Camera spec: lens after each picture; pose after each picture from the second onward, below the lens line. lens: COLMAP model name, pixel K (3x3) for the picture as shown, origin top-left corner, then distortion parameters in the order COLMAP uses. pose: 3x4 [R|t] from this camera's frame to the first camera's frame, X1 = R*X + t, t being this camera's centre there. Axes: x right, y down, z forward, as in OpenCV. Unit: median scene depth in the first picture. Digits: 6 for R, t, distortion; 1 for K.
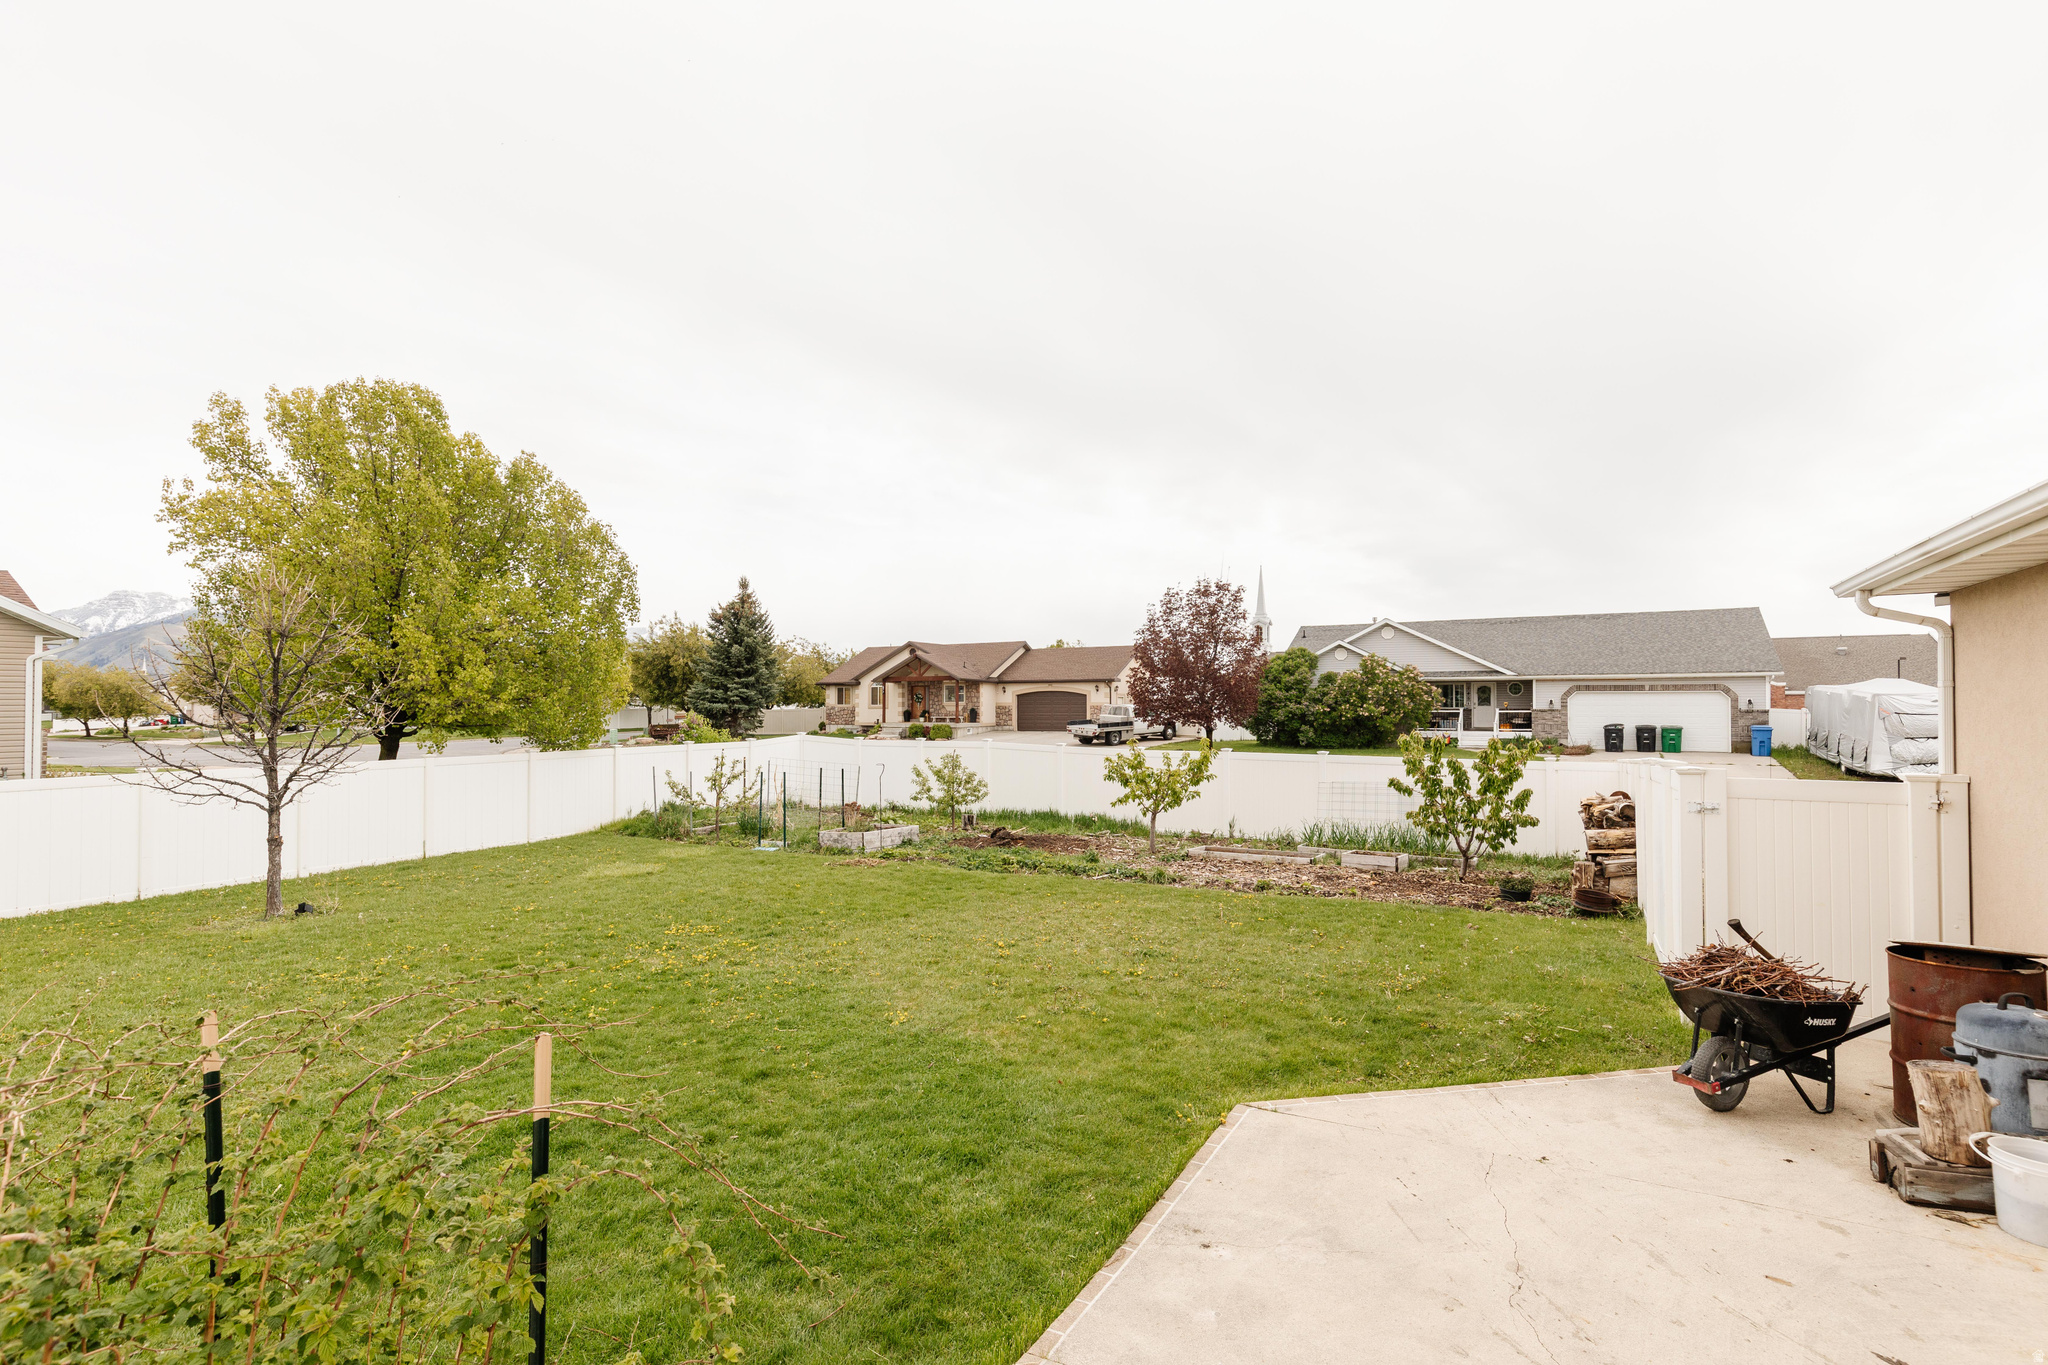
lens RADIAL K [[986.8, 0, 1017.0], [0, 986.8, 729.6], [0, 0, 1]] dist [0.010488, -0.000164]
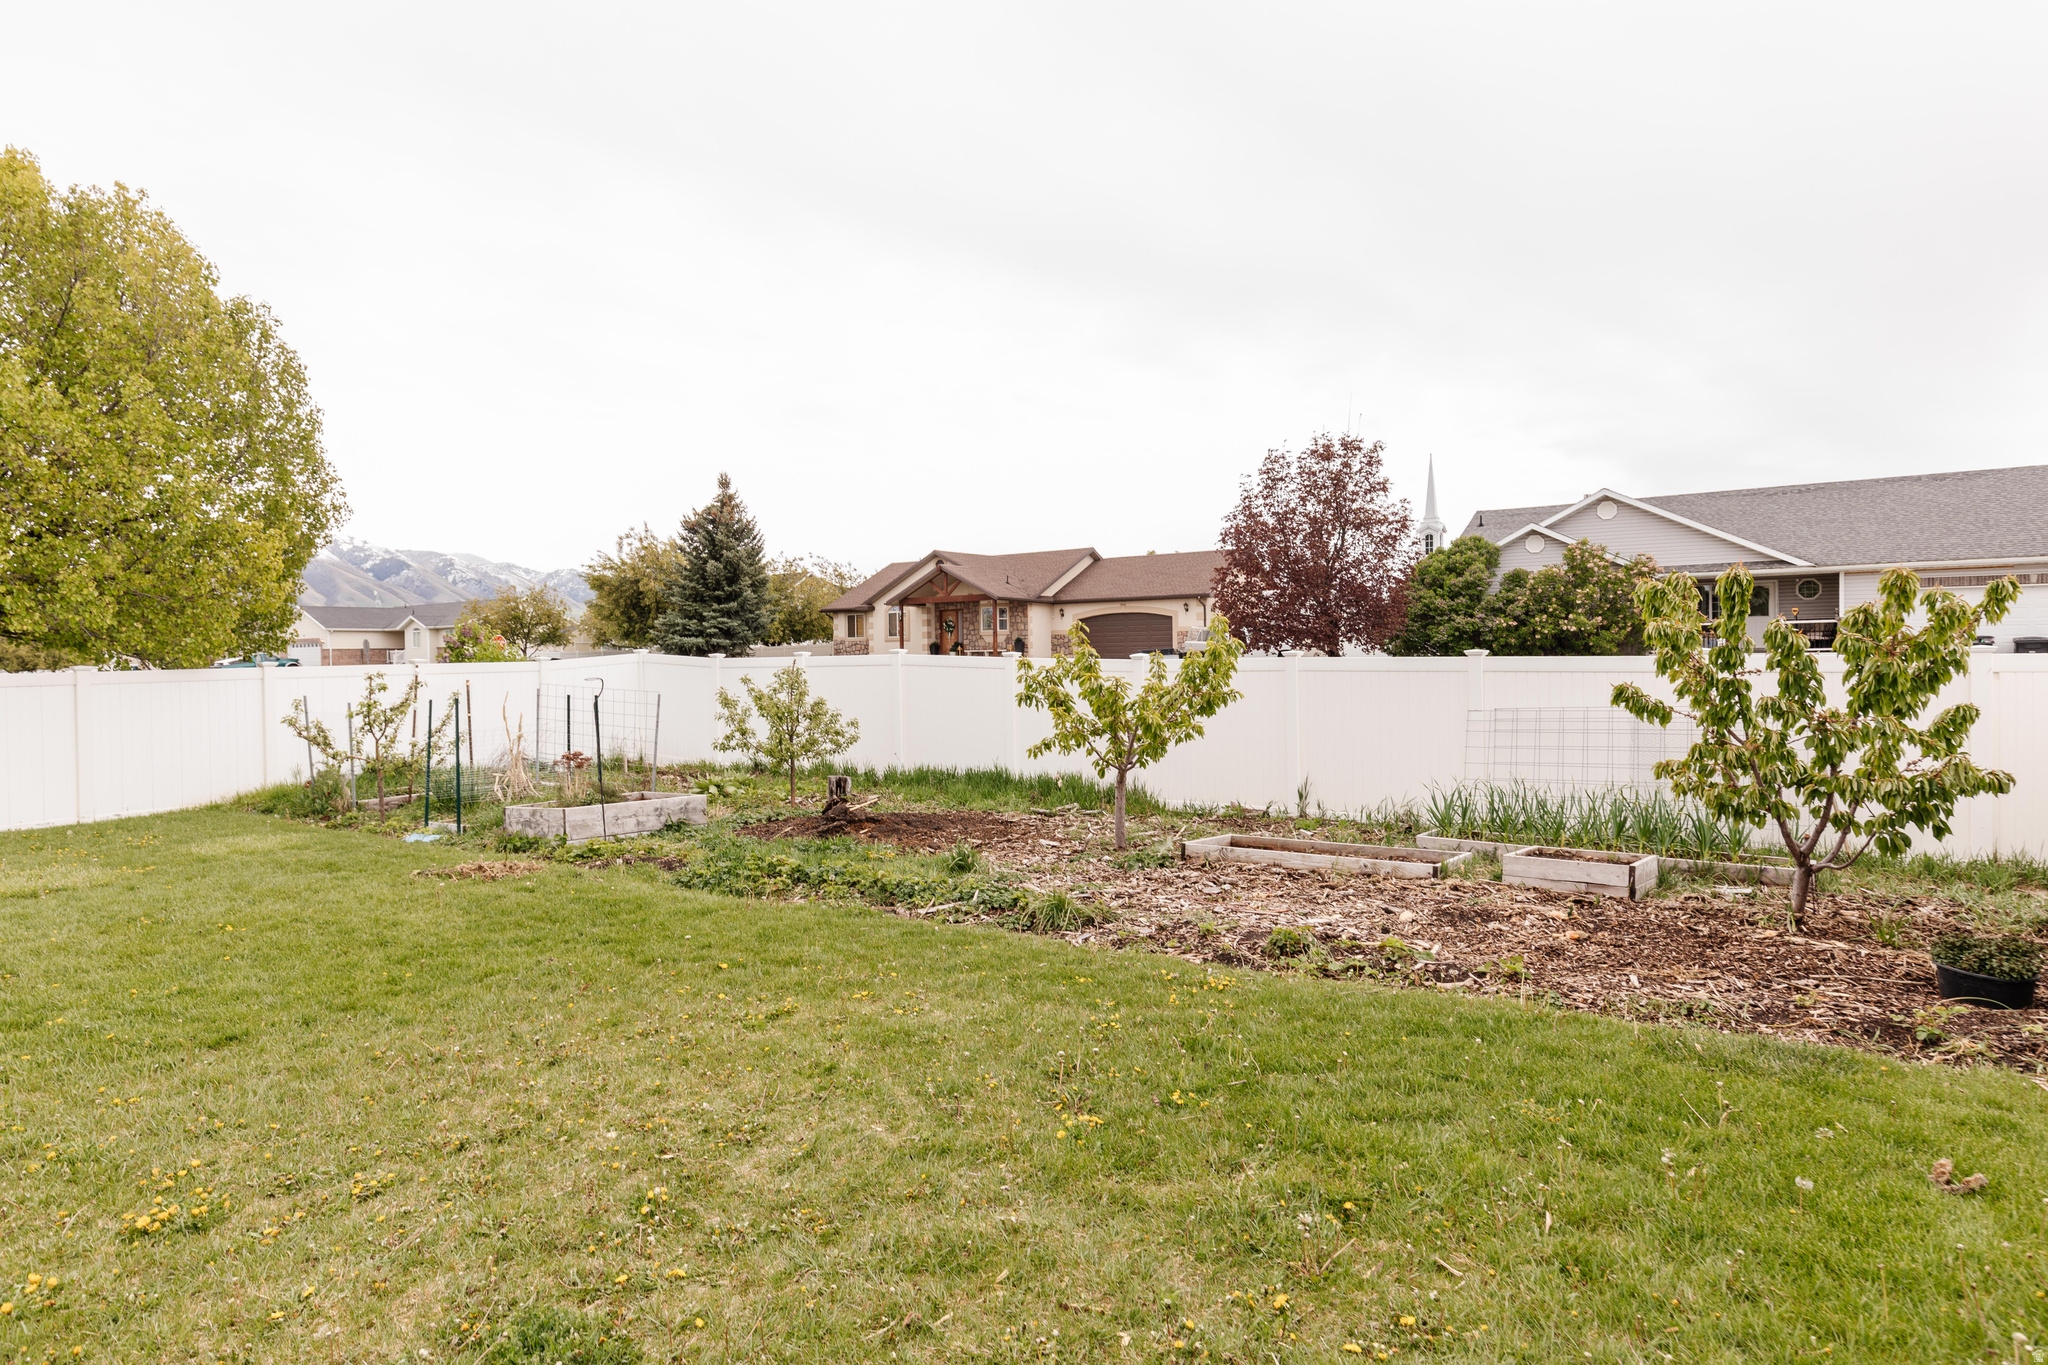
lens RADIAL K [[1180.6, 0, 1003.0], [0, 1180.6, 702.7], [0, 0, 1]] dist [0.001305, -0.000051]
pose [[0.993515, -0.009390, -0.113317, 0.117167], [0.011402, 0.999788, 0.017120, 0.031431], [0.113132, -0.018301, 0.993411, 0.315220]]
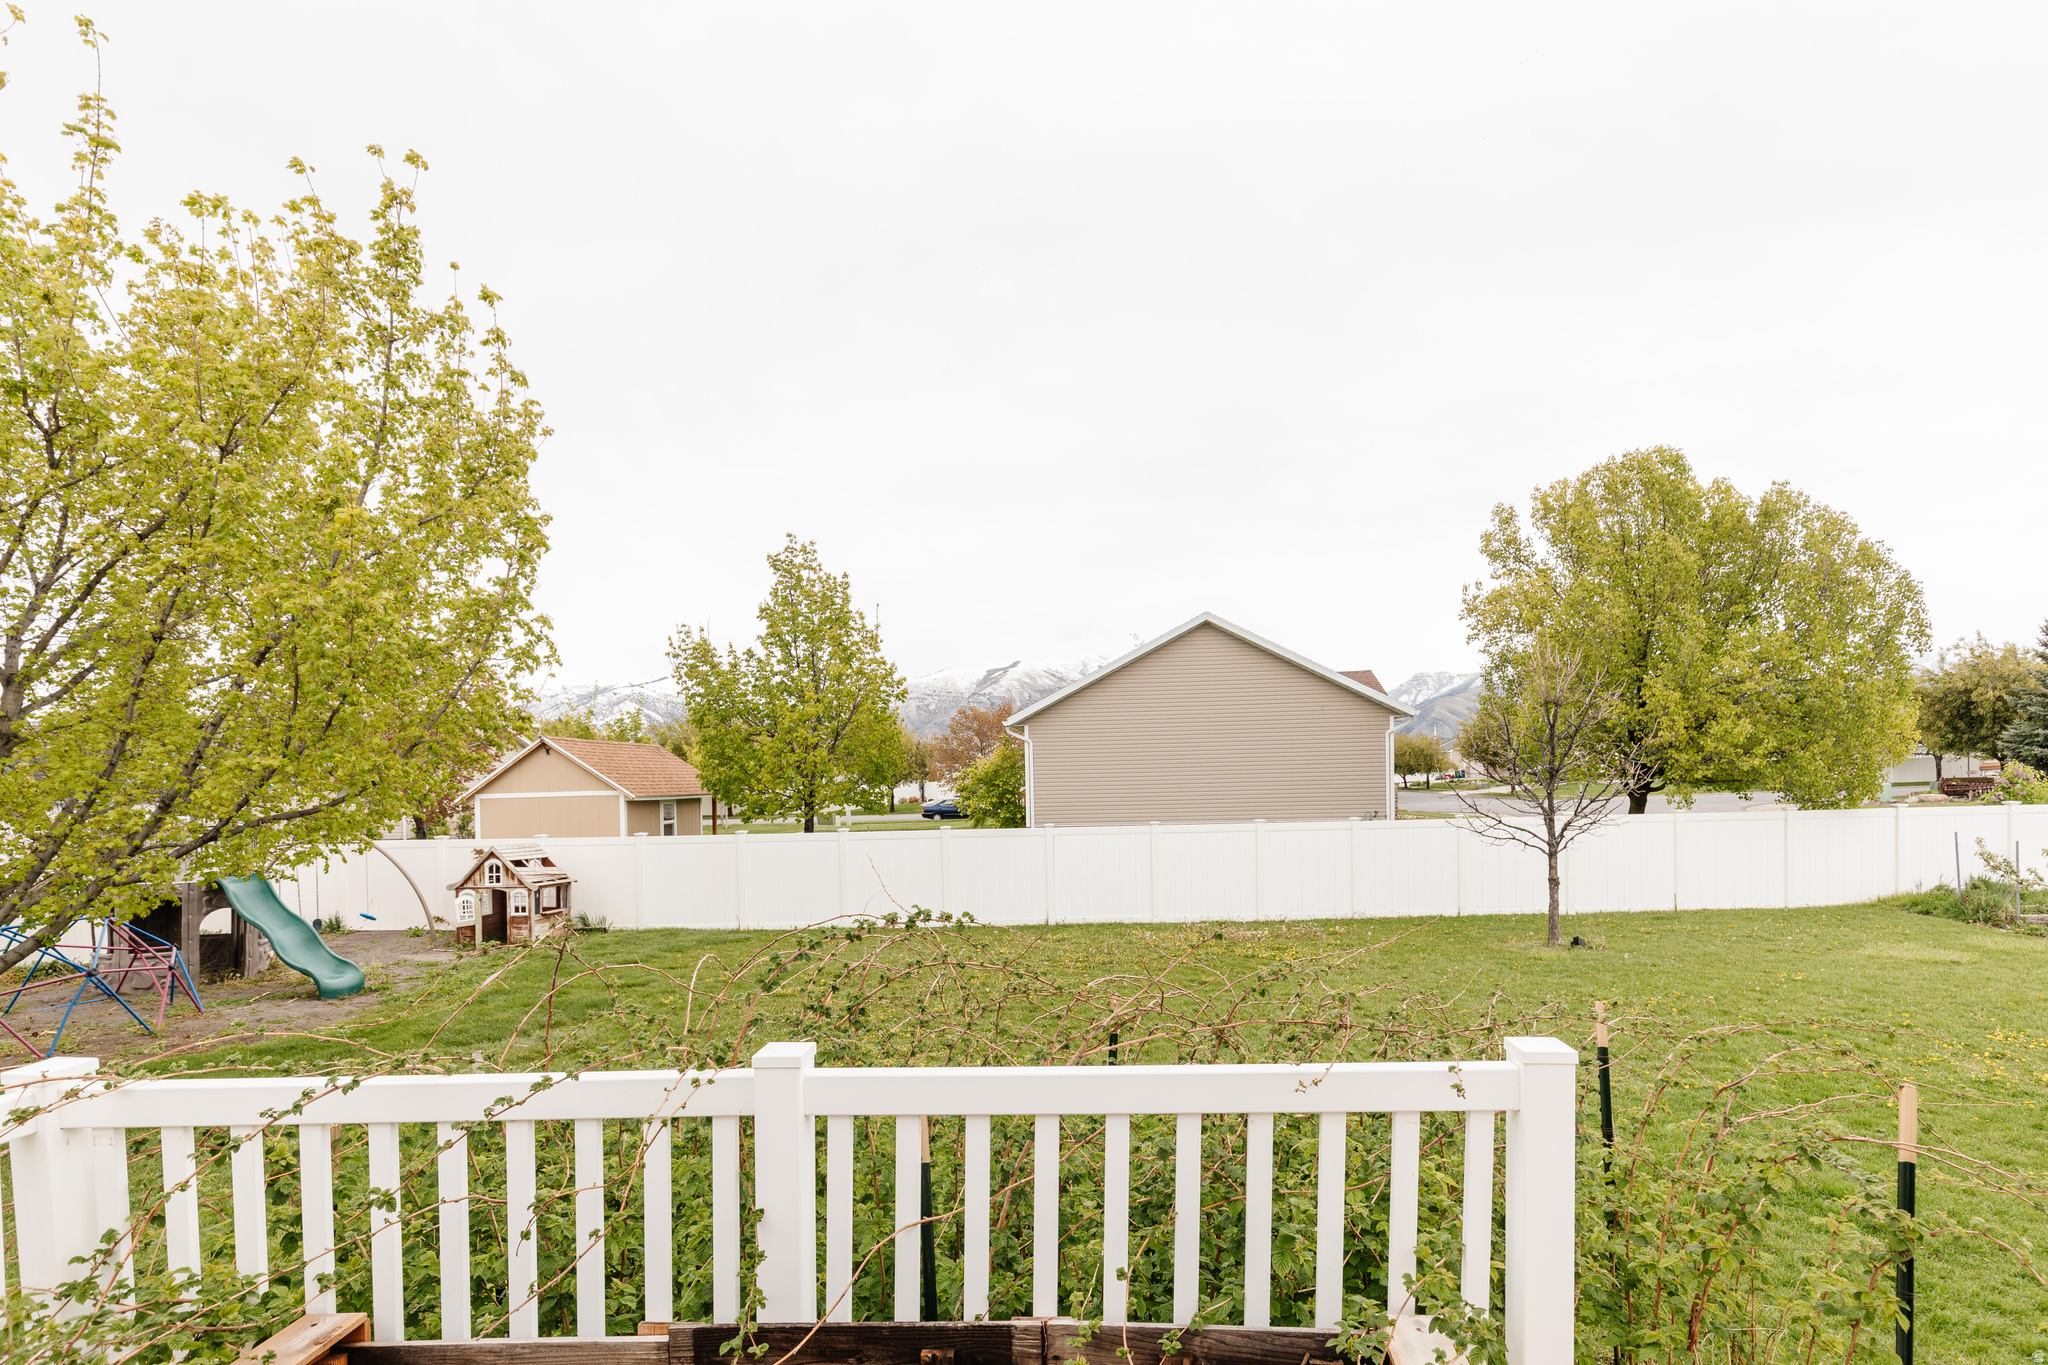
lens RADIAL K [[993.3, 0, 1028.4], [0, 993.3, 781.7], [0, 0, 1]] dist [0.001826, -0.000797]
pose [[0.459625, 0.004705, -0.888101, 0.006408], [-0.004143, 0.999986, 0.003154, -0.003409], [0.888103, 0.002230, 0.459638, -0.052490]]
